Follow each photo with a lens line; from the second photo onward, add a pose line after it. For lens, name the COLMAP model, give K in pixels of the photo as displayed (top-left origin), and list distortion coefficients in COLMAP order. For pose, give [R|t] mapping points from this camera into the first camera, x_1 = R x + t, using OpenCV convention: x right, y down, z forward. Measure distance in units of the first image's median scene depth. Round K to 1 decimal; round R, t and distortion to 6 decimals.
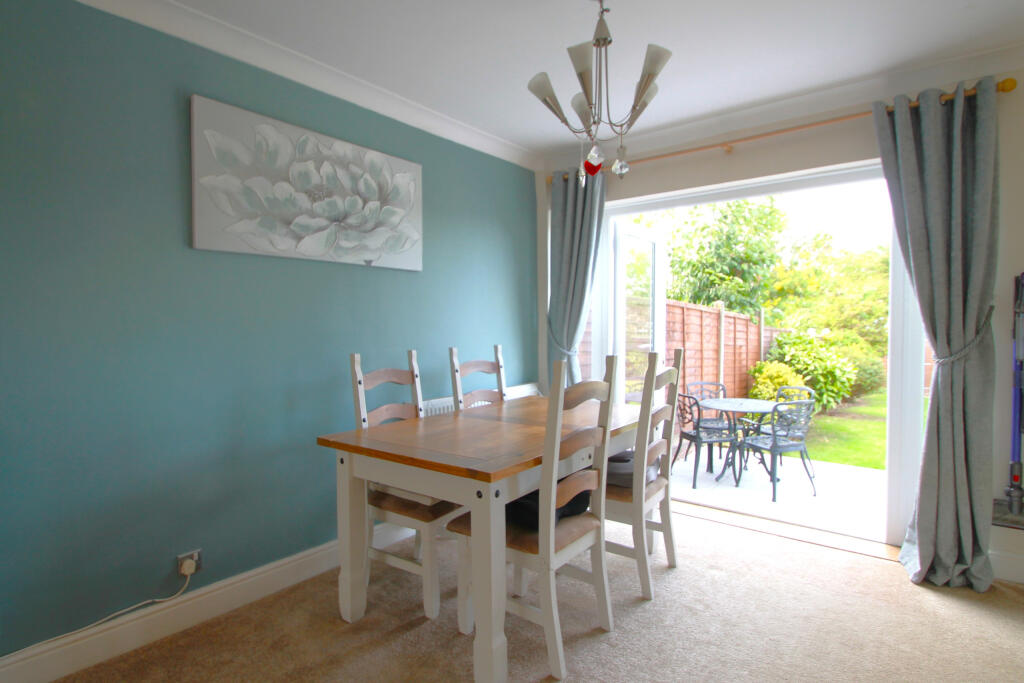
lens RADIAL K [[529.6, 0, 512.0], [0, 529.6, 341.5], [0, 0, 1]] dist [0.000003, -0.000003]
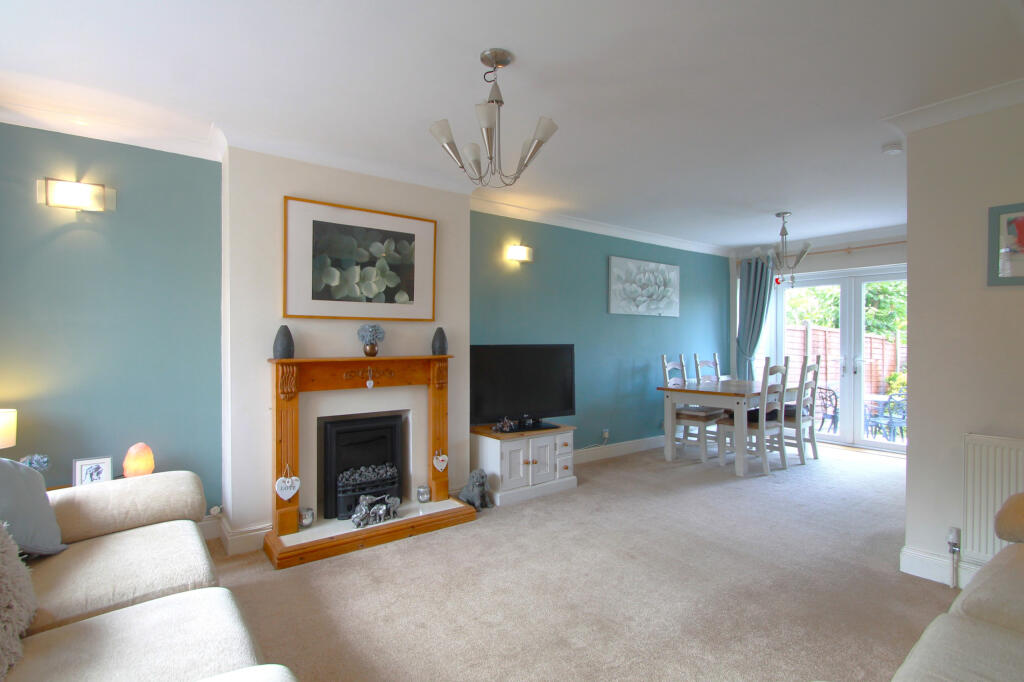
lens RADIAL K [[490.3, 0, 512.0], [0, 490.3, 341.0], [0, 0, 1]] dist [0.022868, -0.025713]
pose [[0.965601, 0.004493, -0.259990, -0.350316], [-0.012847, 0.999454, -0.030440, 0.033487], [0.259711, 0.032733, 0.965131, -1.194822]]
